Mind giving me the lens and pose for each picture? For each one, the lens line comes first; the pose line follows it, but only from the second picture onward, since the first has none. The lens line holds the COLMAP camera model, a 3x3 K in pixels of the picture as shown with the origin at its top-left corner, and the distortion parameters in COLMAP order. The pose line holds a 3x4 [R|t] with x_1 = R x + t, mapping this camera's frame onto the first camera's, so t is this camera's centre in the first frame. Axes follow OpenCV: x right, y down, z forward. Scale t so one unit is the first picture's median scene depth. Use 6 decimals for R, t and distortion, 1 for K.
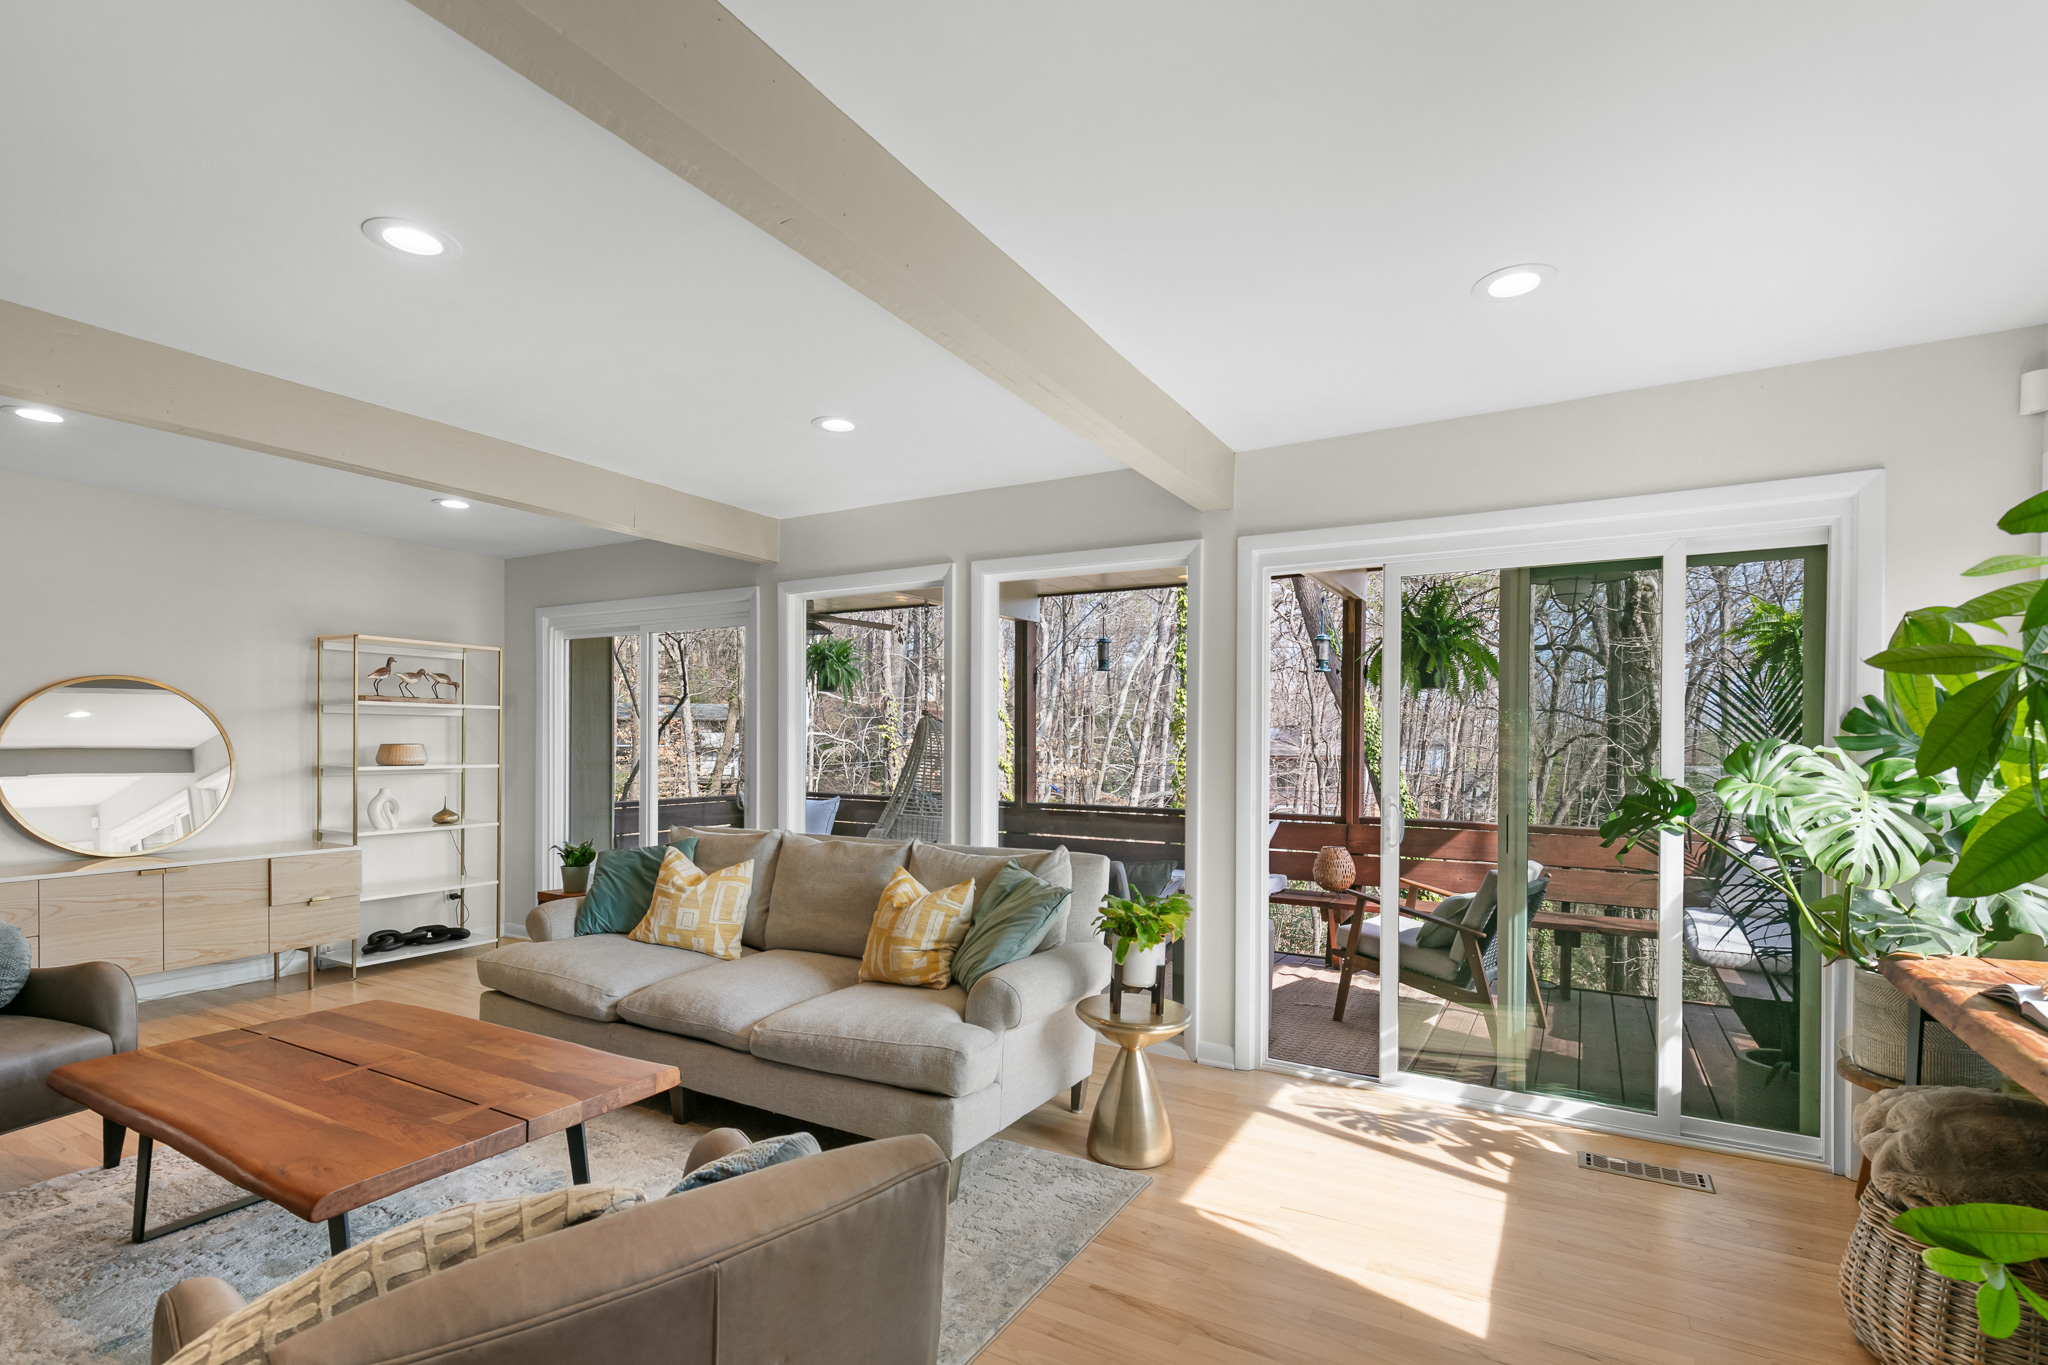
lens RADIAL K [[950.2, 0, 1005.2], [0, 950.2, 749.6], [0, 0, 1]] dist [-0.002782, -0.000307]
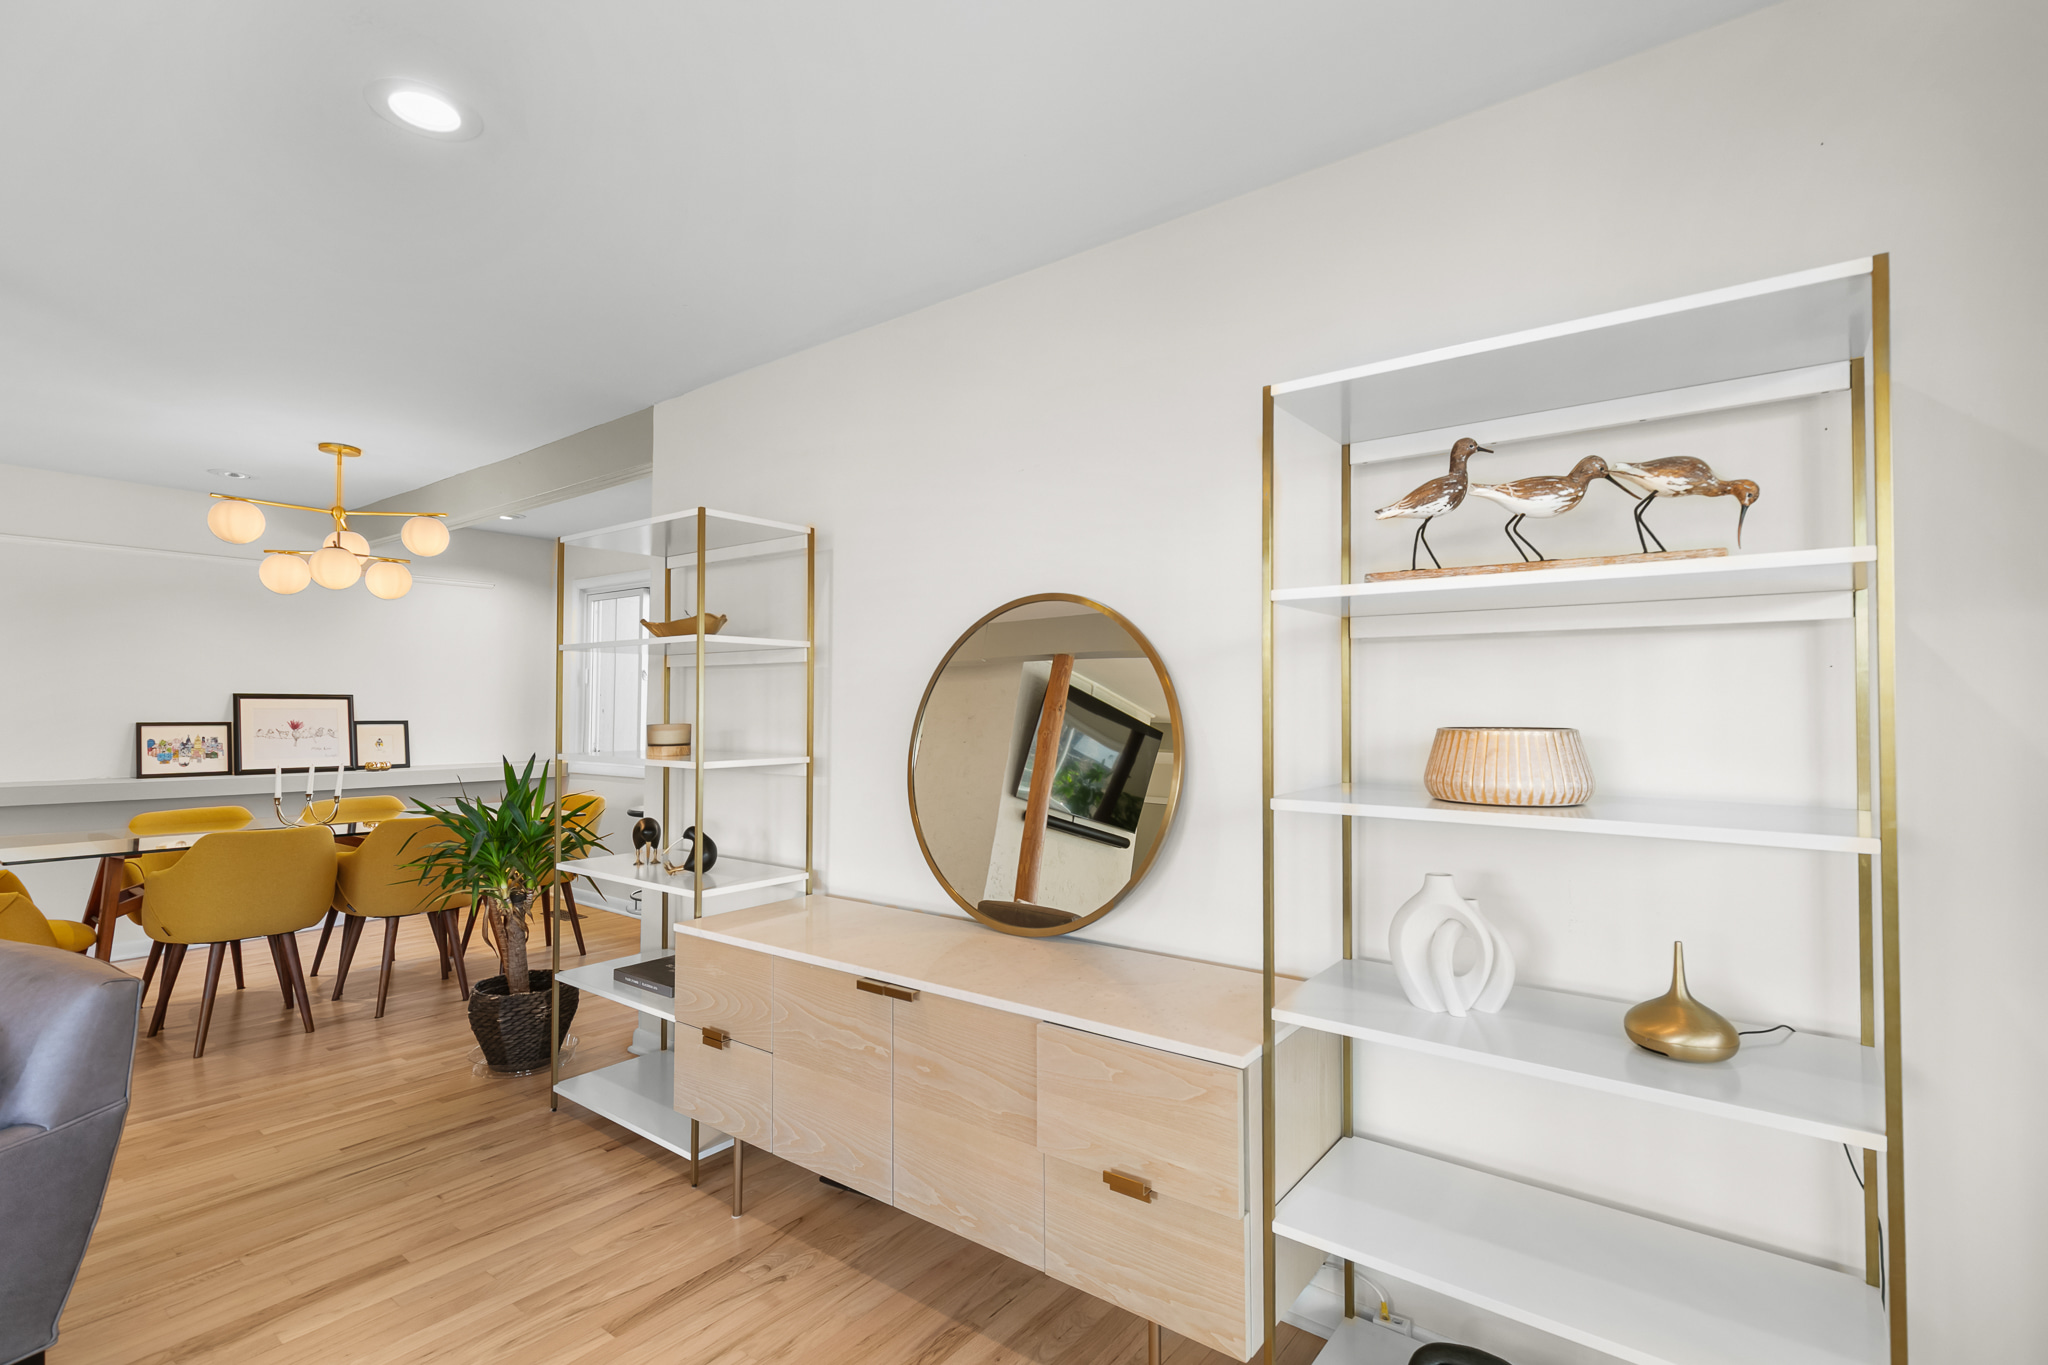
lens RADIAL K [[942.3, 0, 1023.5], [0, 942.3, 696.4], [0, 0, 1]] dist [0.009494, -0.000018]
pose [[-0.120409, -0.021018, -0.992502, -0.540492], [-0.018063, 0.999657, -0.018978, -0.015320], [0.992560, 0.015642, -0.120747, 1.425298]]
